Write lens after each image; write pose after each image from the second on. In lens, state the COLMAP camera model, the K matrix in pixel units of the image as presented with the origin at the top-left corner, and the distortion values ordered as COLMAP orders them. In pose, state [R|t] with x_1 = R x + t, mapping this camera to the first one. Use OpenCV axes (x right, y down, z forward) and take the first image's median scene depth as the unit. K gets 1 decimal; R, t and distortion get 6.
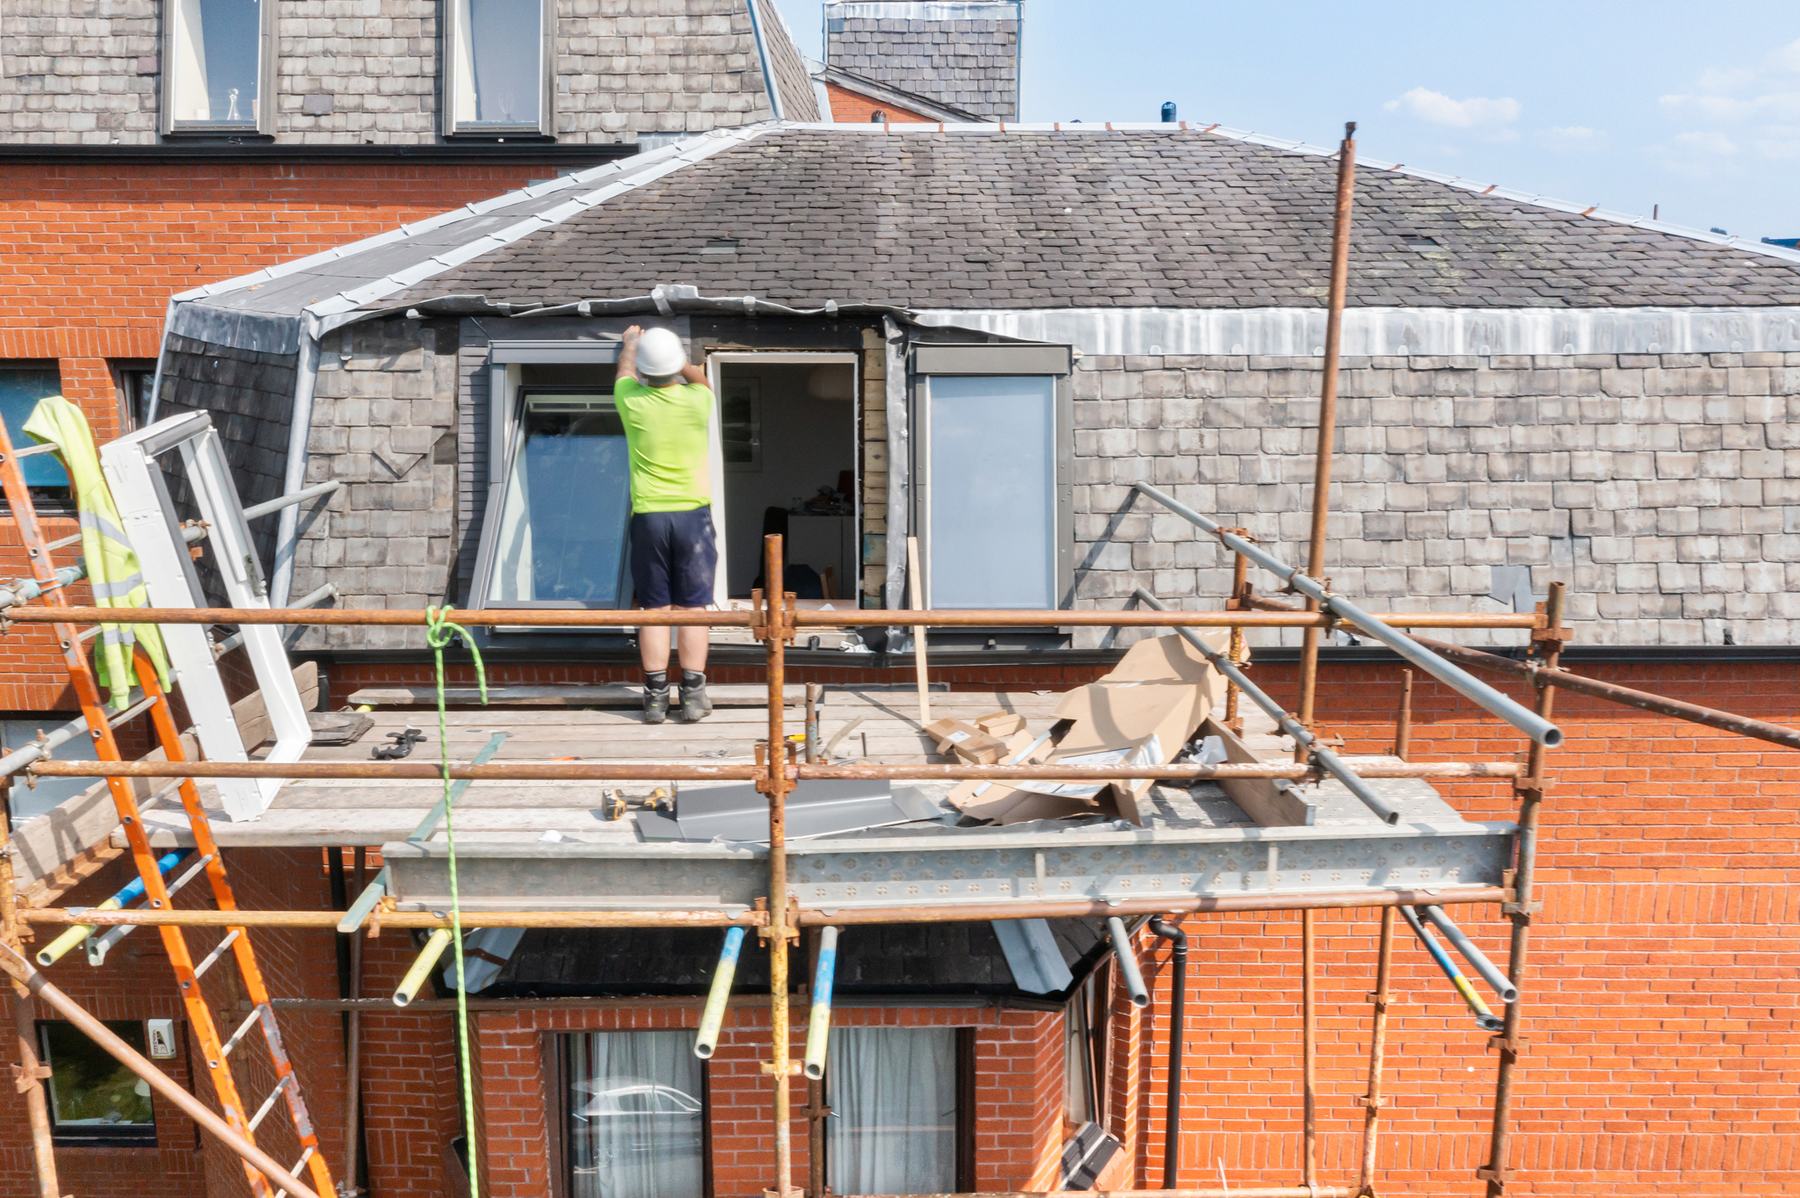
lens RADIAL K [[1407.6, 0, 901.1], [0, 1407.6, 603.3], [0, 0, 1]] dist [-0.005828, 0.004782]
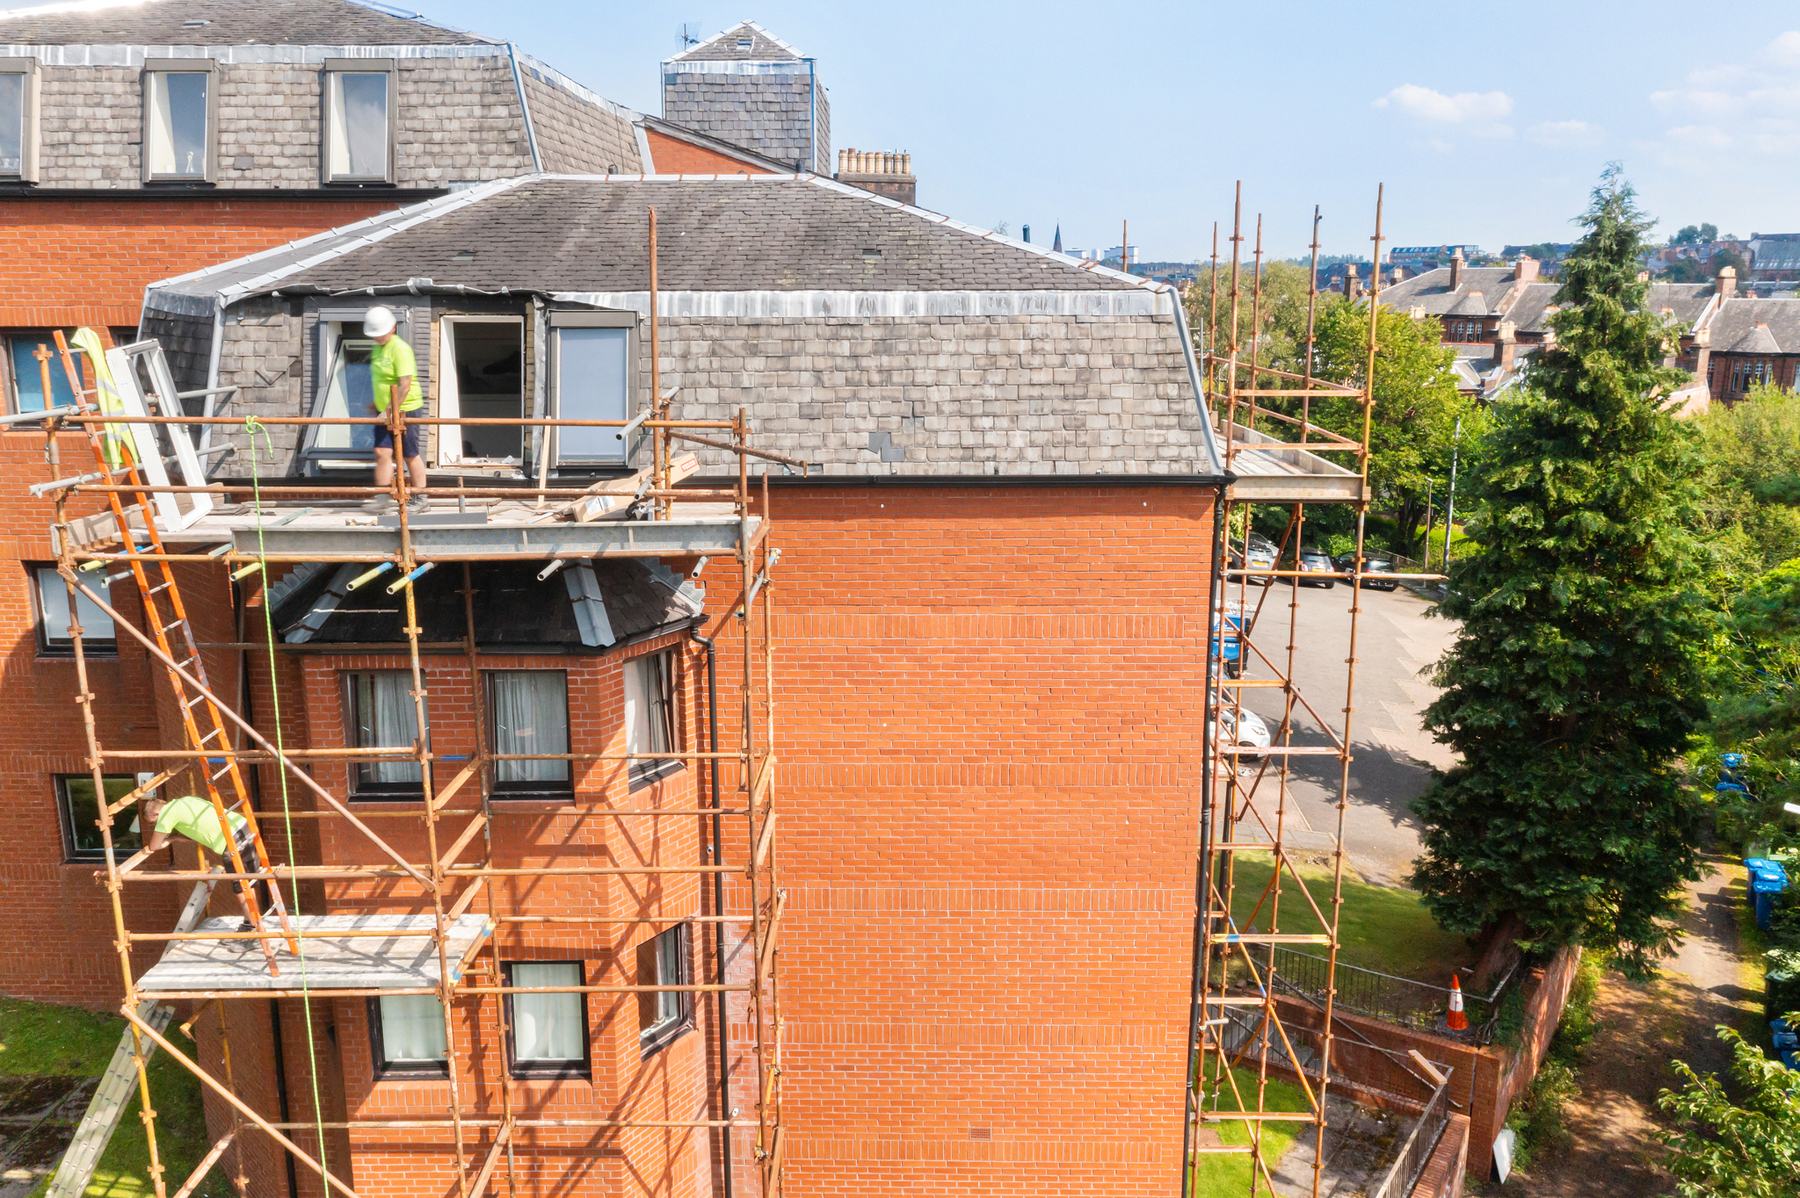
lens RADIAL K [[1407.6, 0, 903.0], [0, 1407.6, 605.4], [0, 0, 1]] dist [-0.005828, 0.004782]
pose [[1.000000, 0.000300, -0.000460, 0.462333], [-0.000298, 0.999988, 0.004920, 0.186939], [0.000462, -0.004920, 0.999988, -0.817835]]
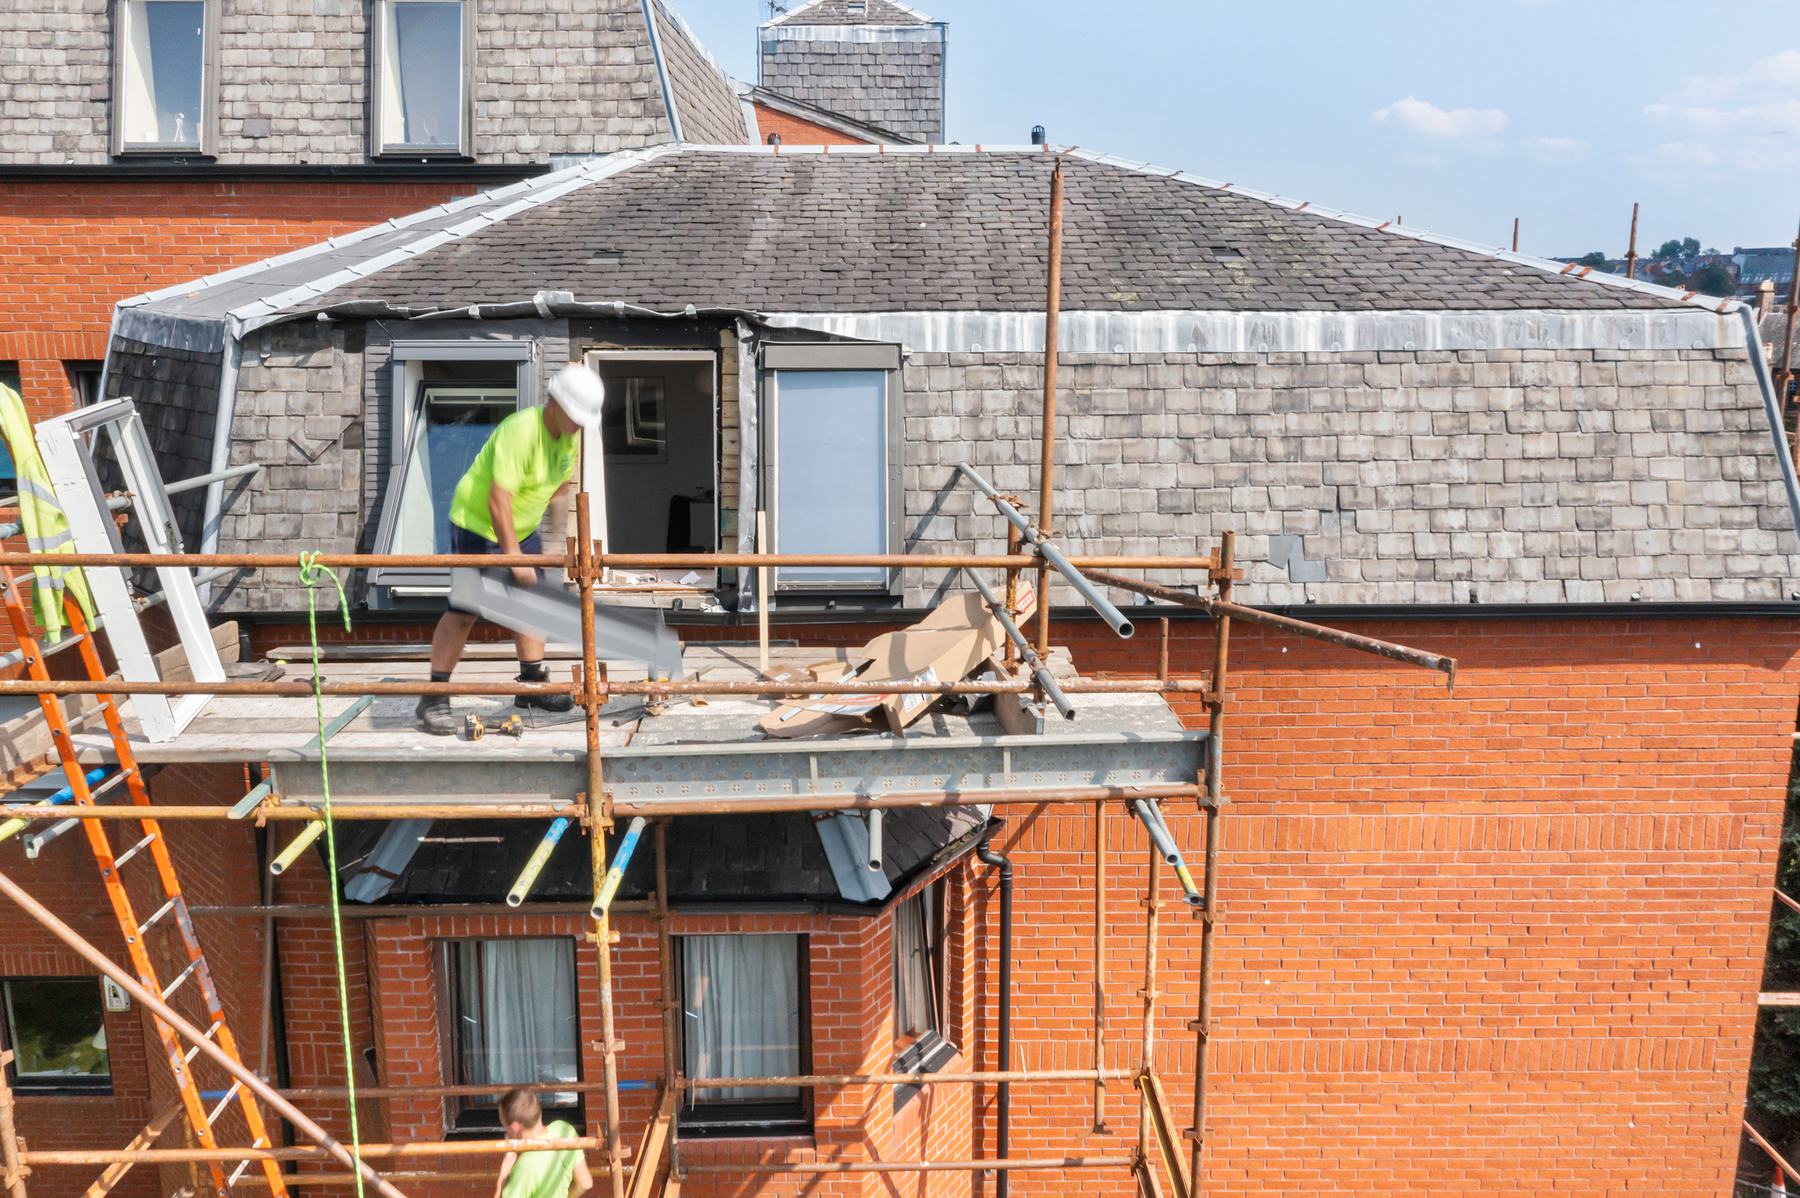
lens RADIAL K [[1407.6, 0, 901.9], [0, 1407.6, 604.9], [0, 0, 1]] dist [-0.005828, 0.004782]
pose [[0.999918, -0.003474, 0.012329, 0.105576], [0.003543, 0.999978, -0.005558, 0.035035], [-0.012310, 0.005602, 0.999909, -0.142231]]
